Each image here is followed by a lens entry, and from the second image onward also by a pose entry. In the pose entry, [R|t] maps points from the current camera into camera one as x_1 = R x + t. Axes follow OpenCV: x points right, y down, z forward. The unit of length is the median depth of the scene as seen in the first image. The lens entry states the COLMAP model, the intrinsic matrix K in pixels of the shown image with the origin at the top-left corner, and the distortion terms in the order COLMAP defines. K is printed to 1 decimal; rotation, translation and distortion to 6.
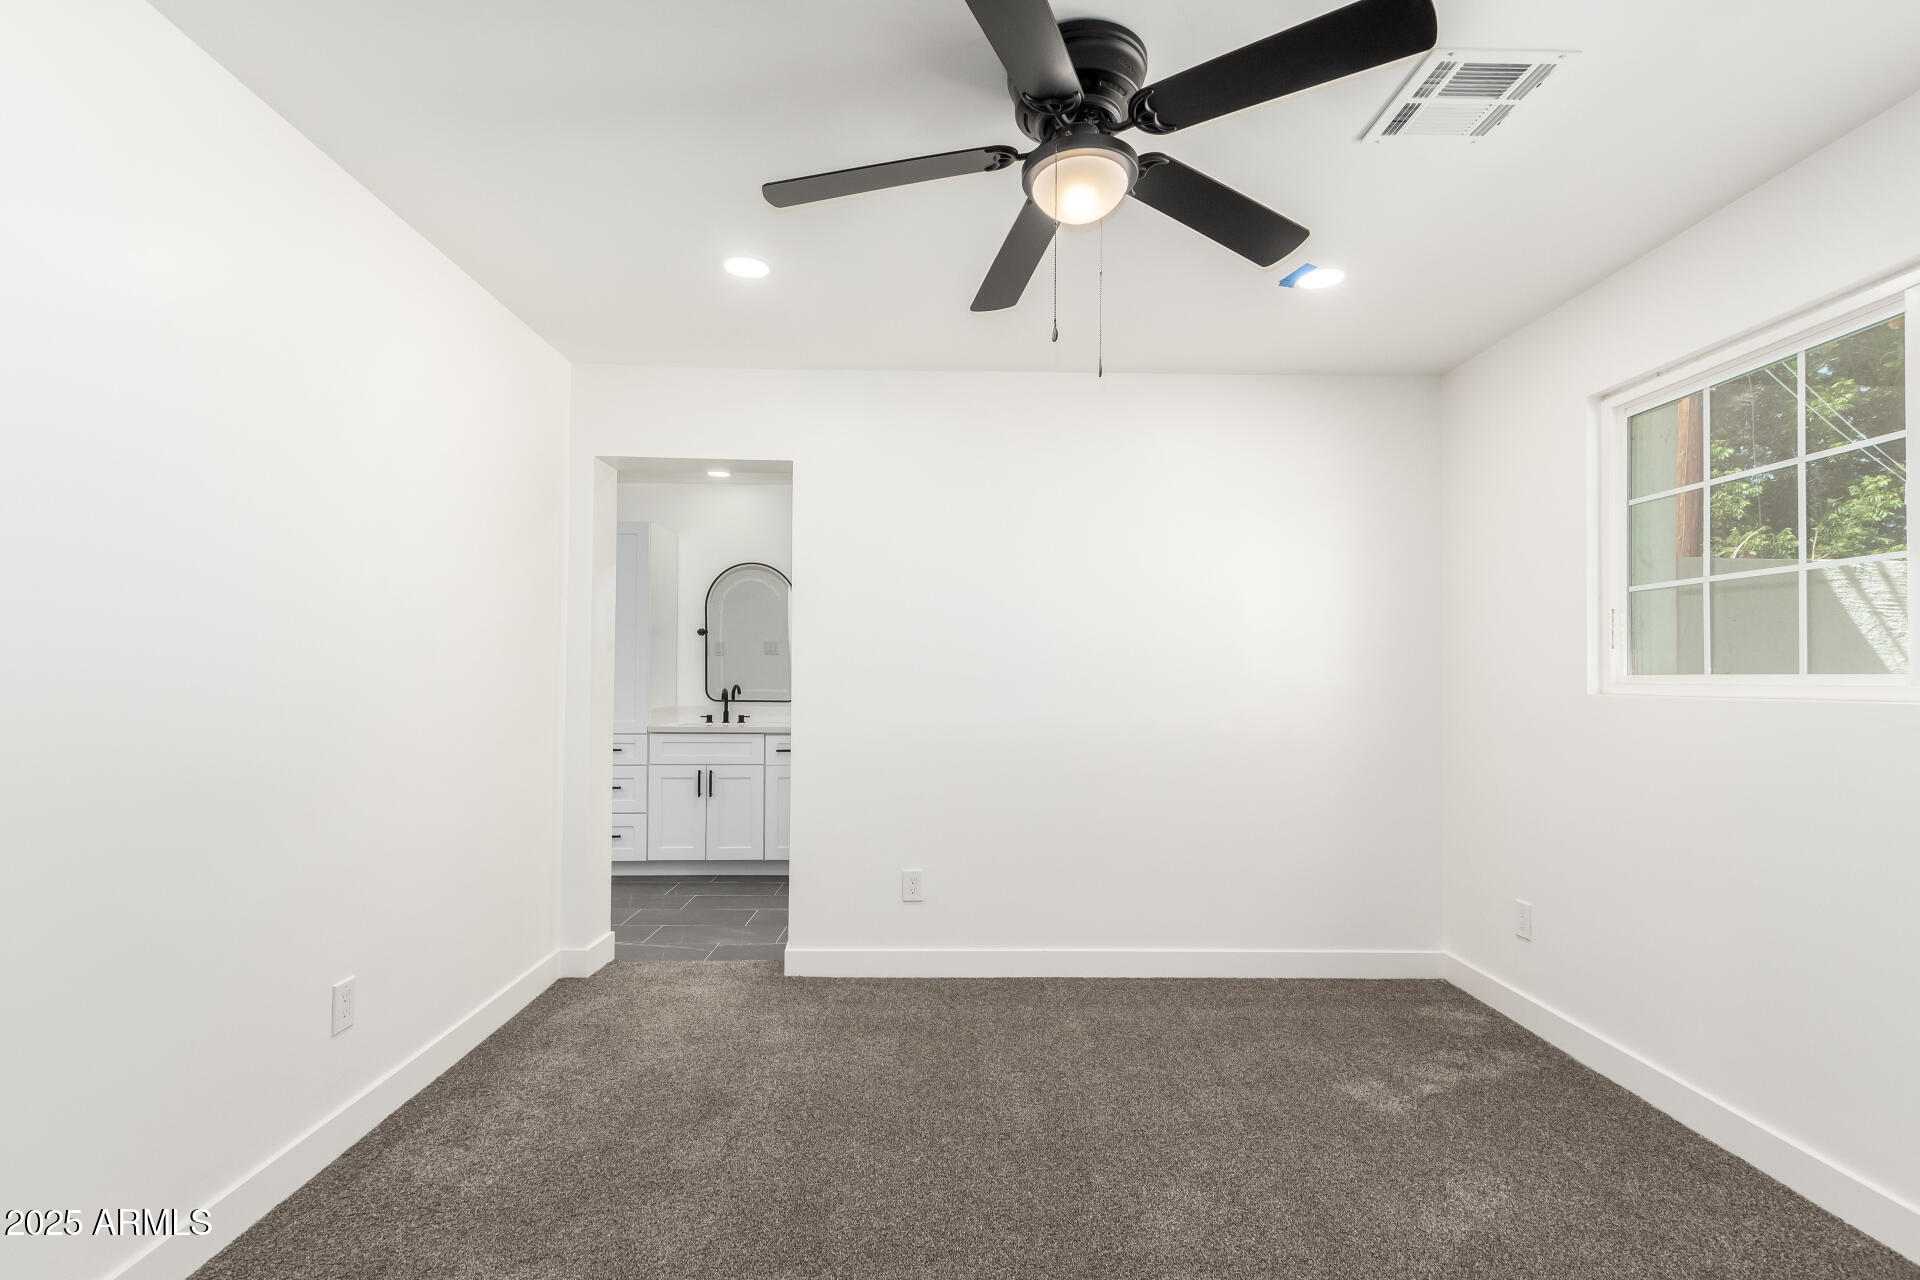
lens RADIAL K [[898.8, 0, 956.9], [0, 898.8, 654.7], [0, 0, 1]] dist [0.001681, 0.000286]
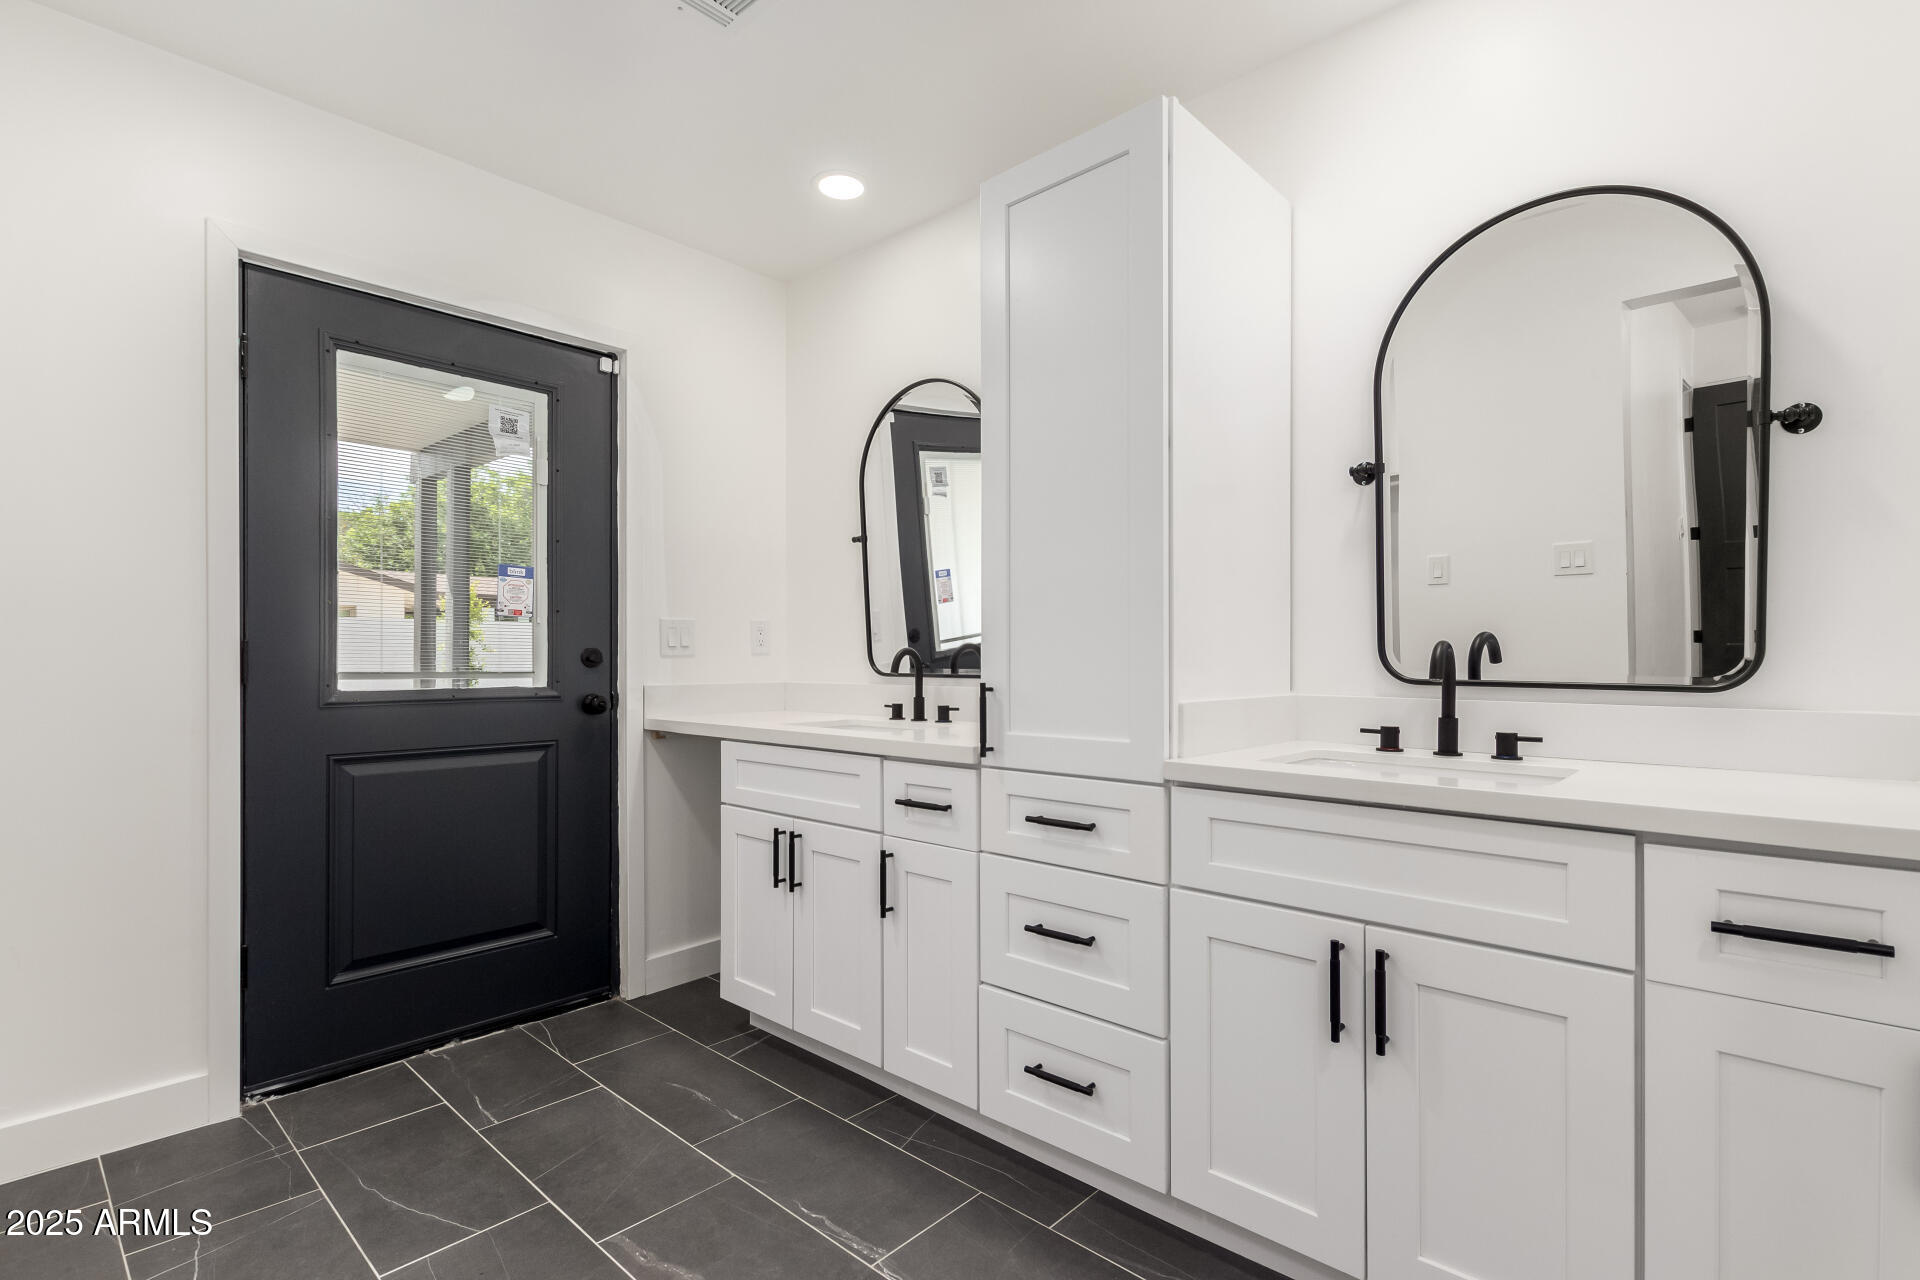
lens RADIAL K [[898.8, 0, 956.3], [0, 898.8, 650.2], [0, 0, 1]] dist [0.001681, 0.000286]
pose [[0.721713, -0.008825, -0.692136, -0.171142], [0.018885, 0.999798, 0.006944, 0.035937], [0.691935, -0.018082, 0.721733, 0.685152]]
